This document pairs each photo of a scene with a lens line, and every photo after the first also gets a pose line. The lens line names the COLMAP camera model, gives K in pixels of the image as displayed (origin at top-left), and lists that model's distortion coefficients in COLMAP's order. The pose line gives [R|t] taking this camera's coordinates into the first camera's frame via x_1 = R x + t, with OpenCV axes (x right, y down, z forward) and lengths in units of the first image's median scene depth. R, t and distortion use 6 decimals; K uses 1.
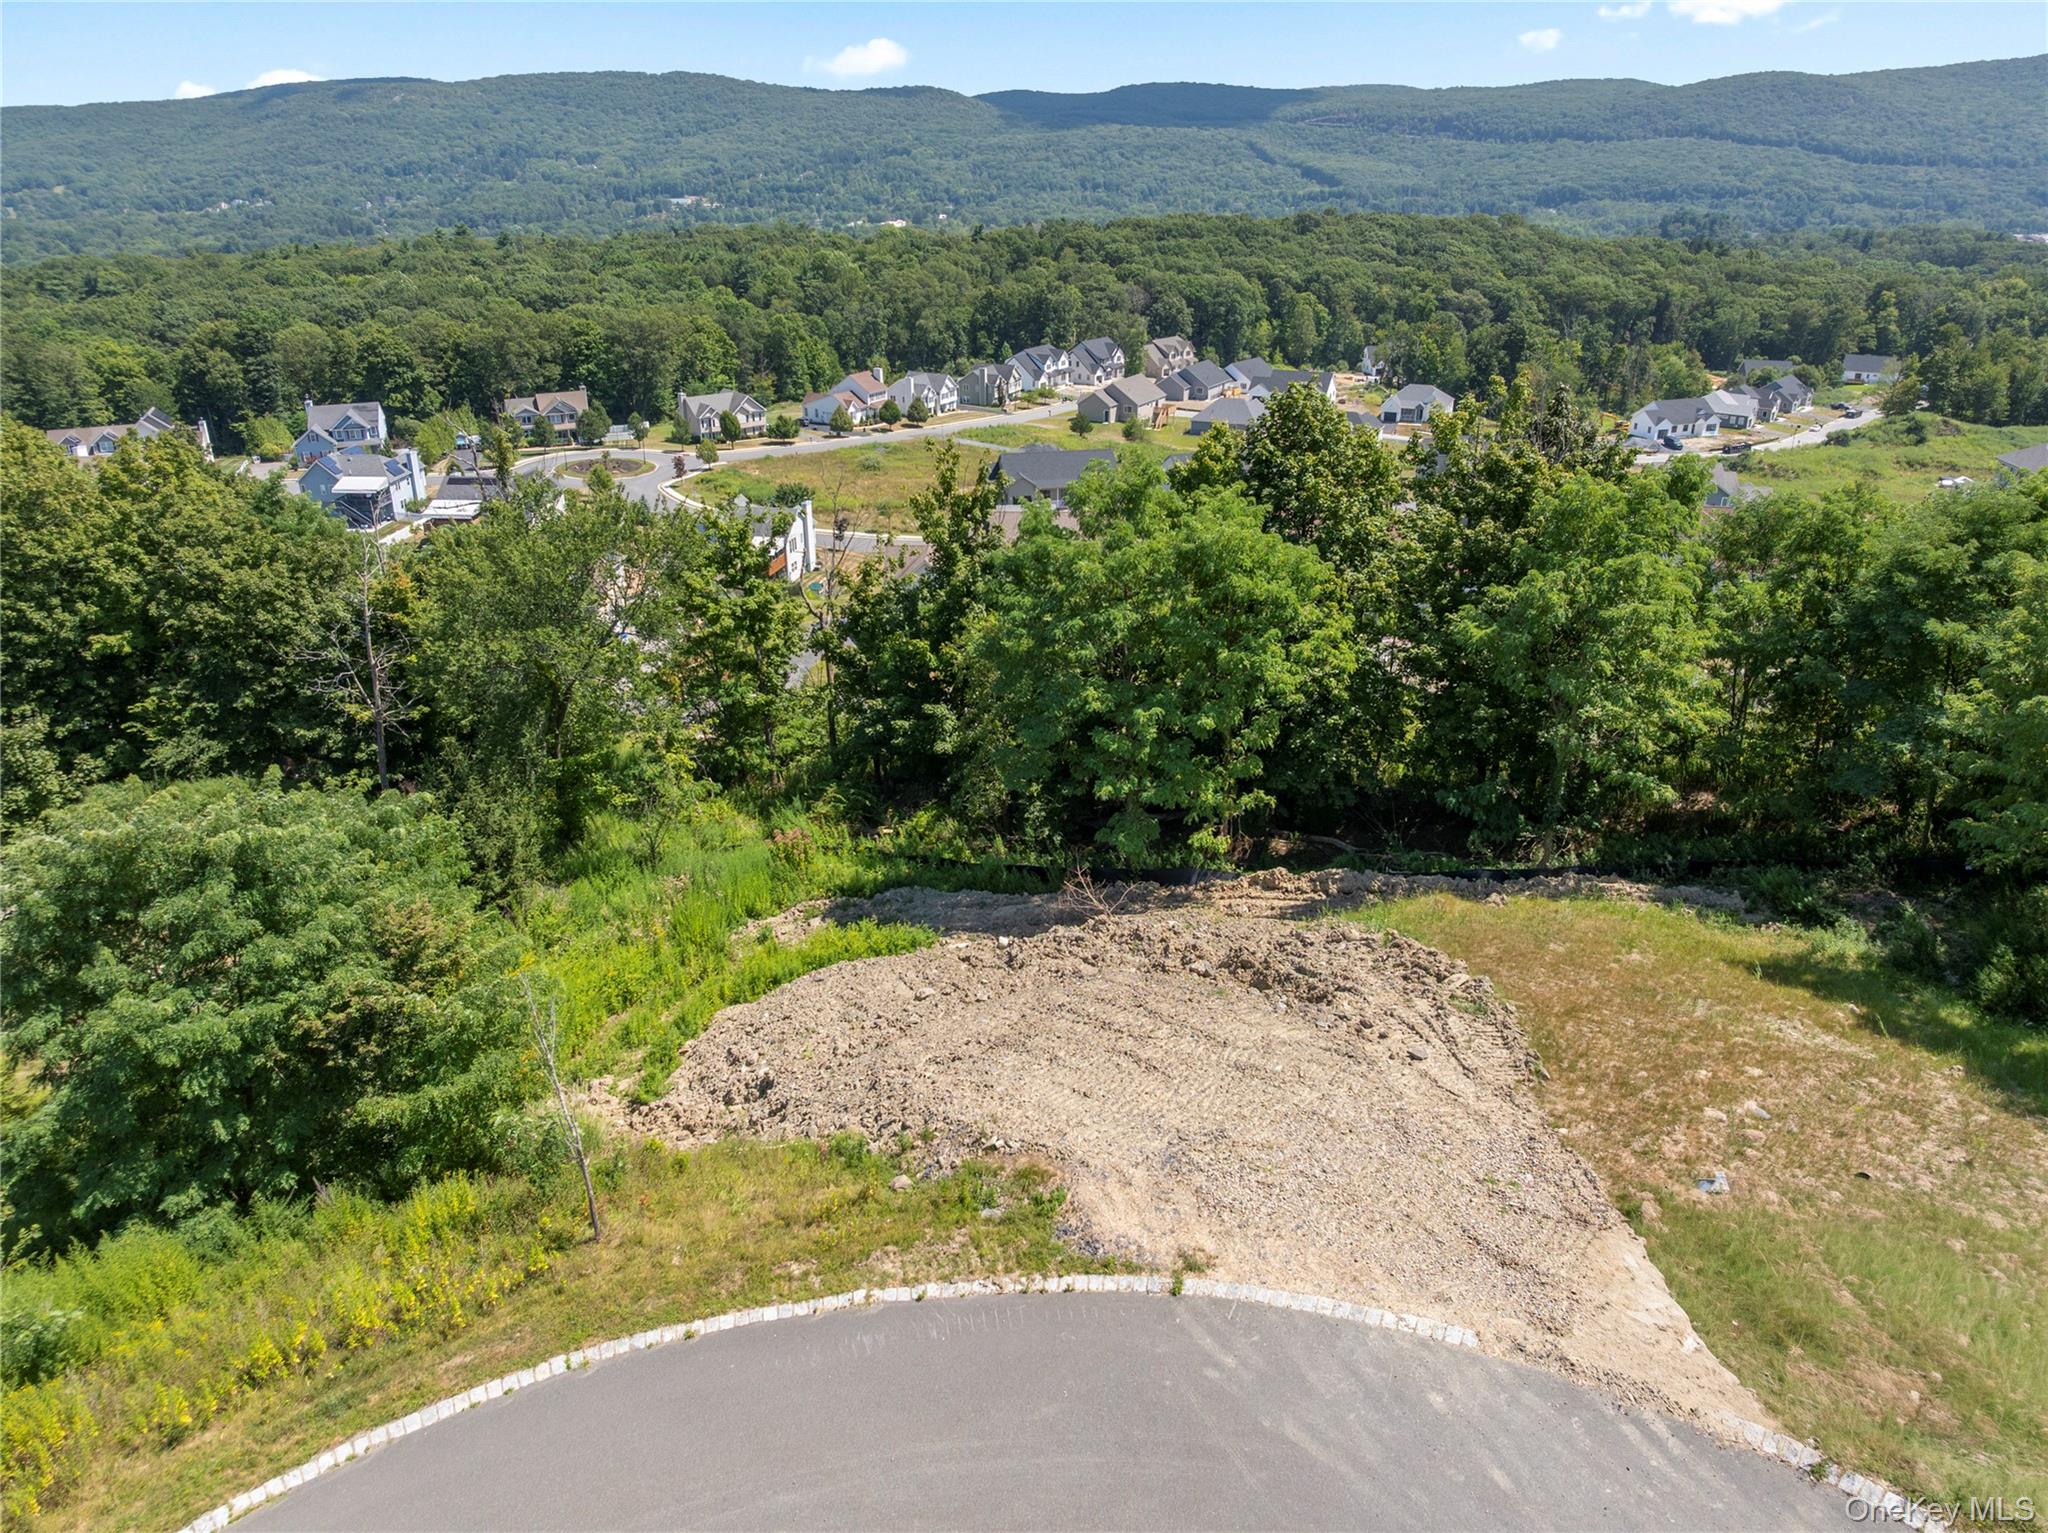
lens RADIAL K [[1445.7, 0, 1030.6], [0, 1445.7, 765.3], [0, 0, 1]] dist [-0.036428, -0.006646]
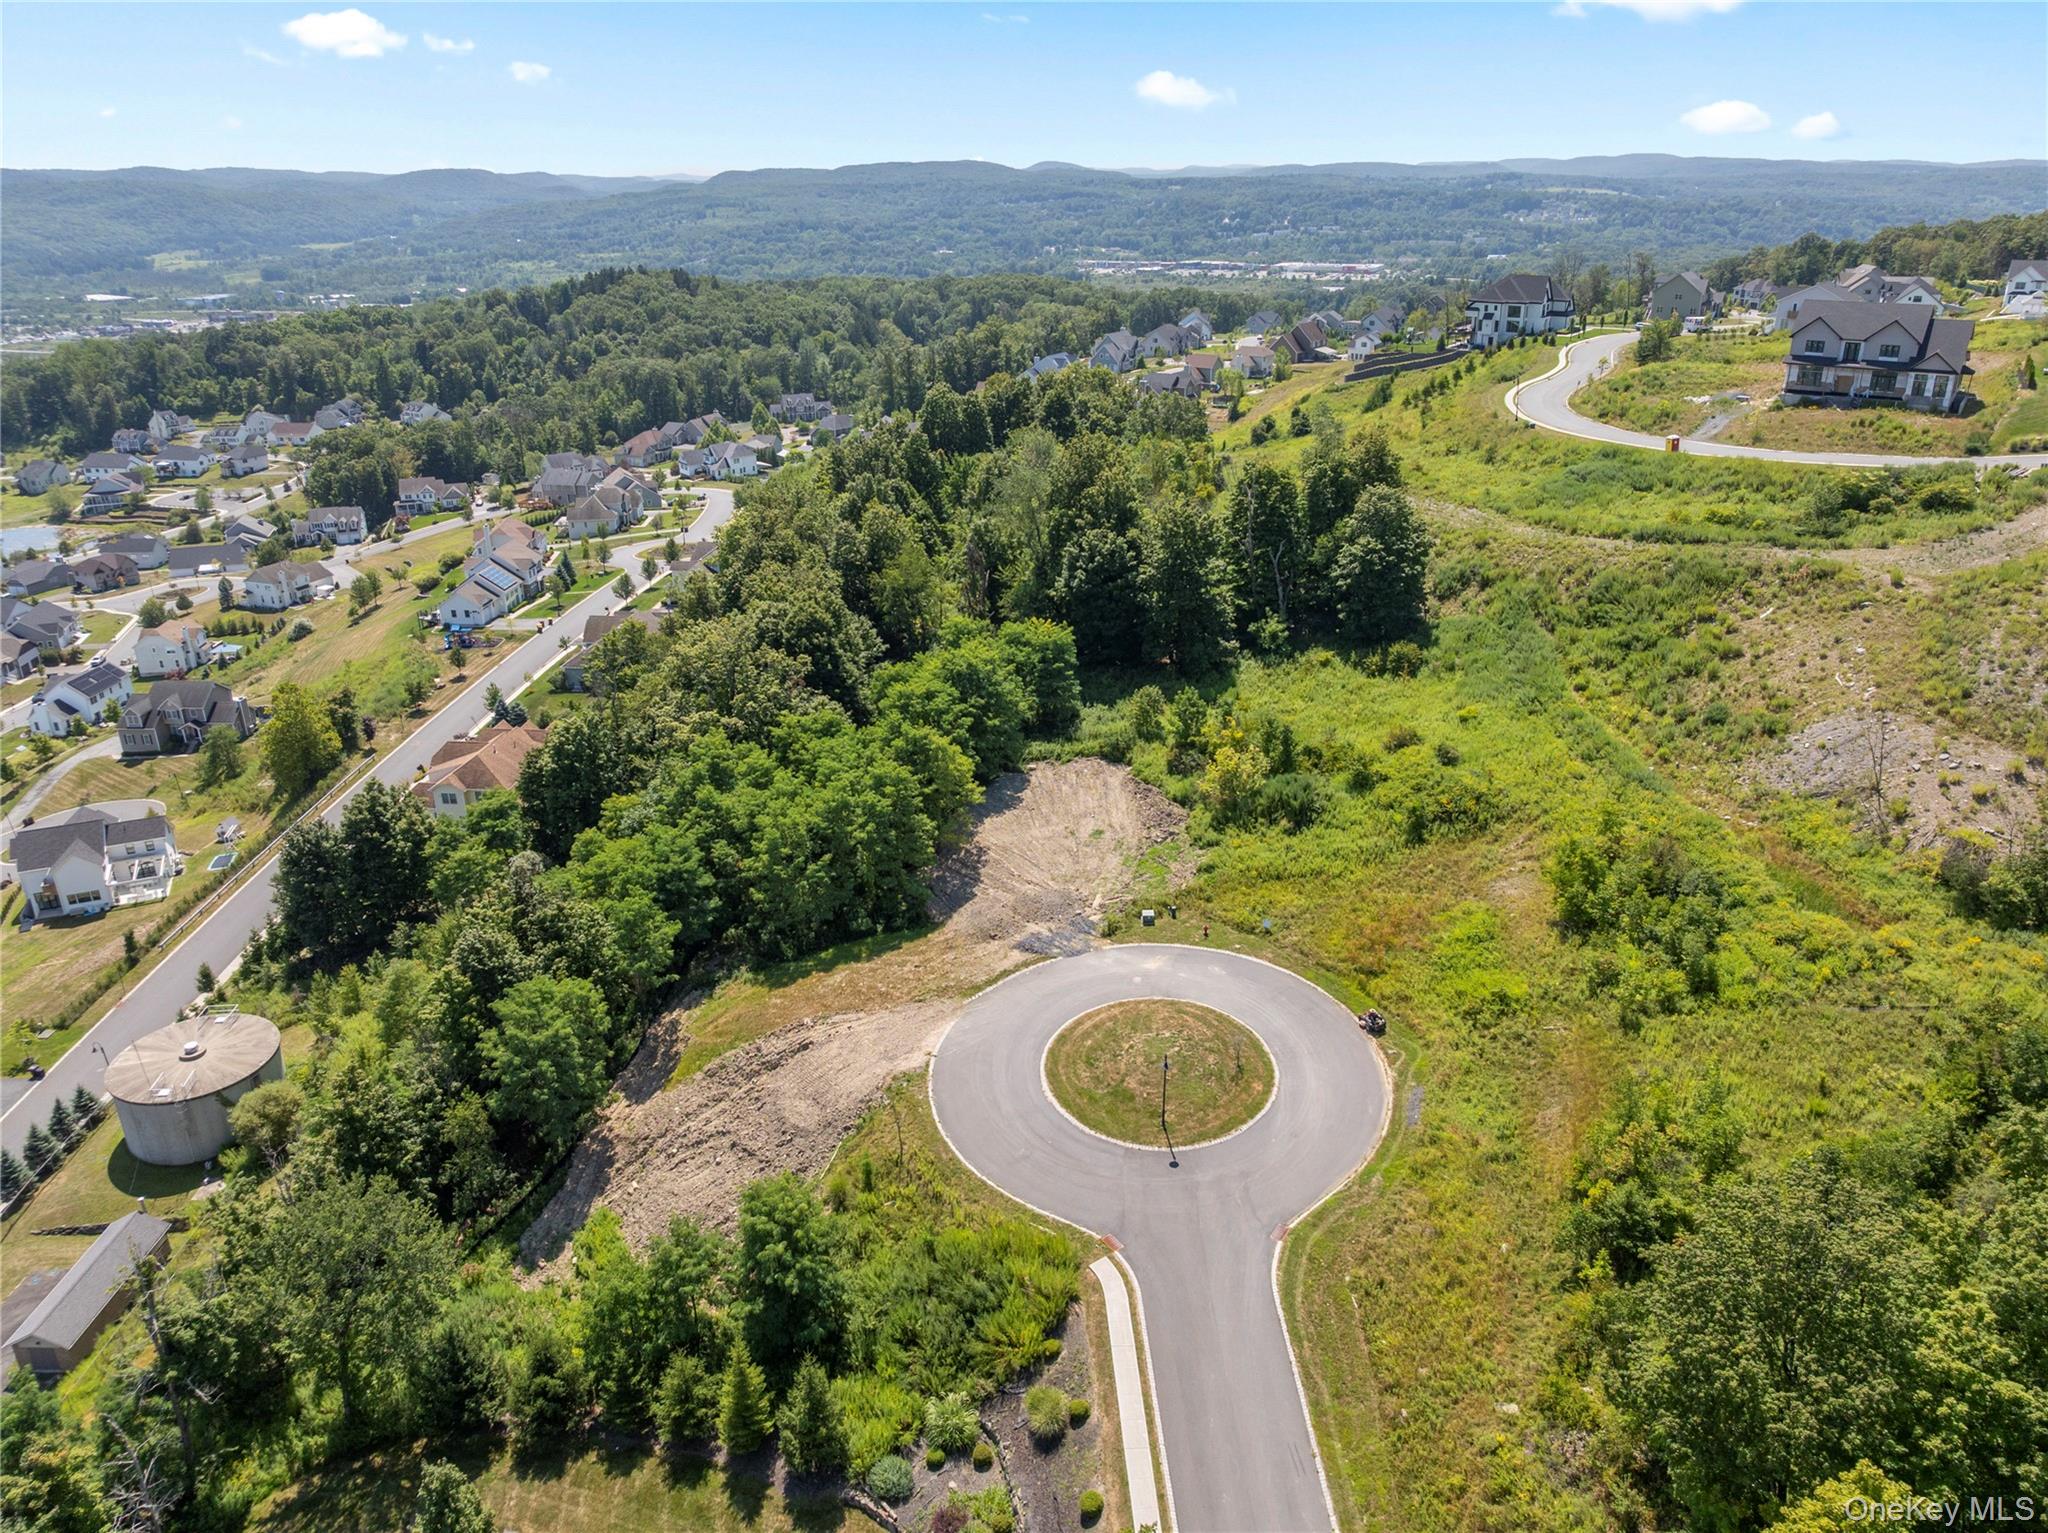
lens RADIAL K [[1444.3, 0, 1030.4], [0, 1444.3, 763.6], [0, 0, 1]] dist [-0.022342, -0.034444]
pose [[-0.054618, -0.376041, 0.924992, -0.261215], [0.411284, 0.835667, 0.364013, -0.136173], [-0.909869, 0.400316, 0.109018, -0.015470]]
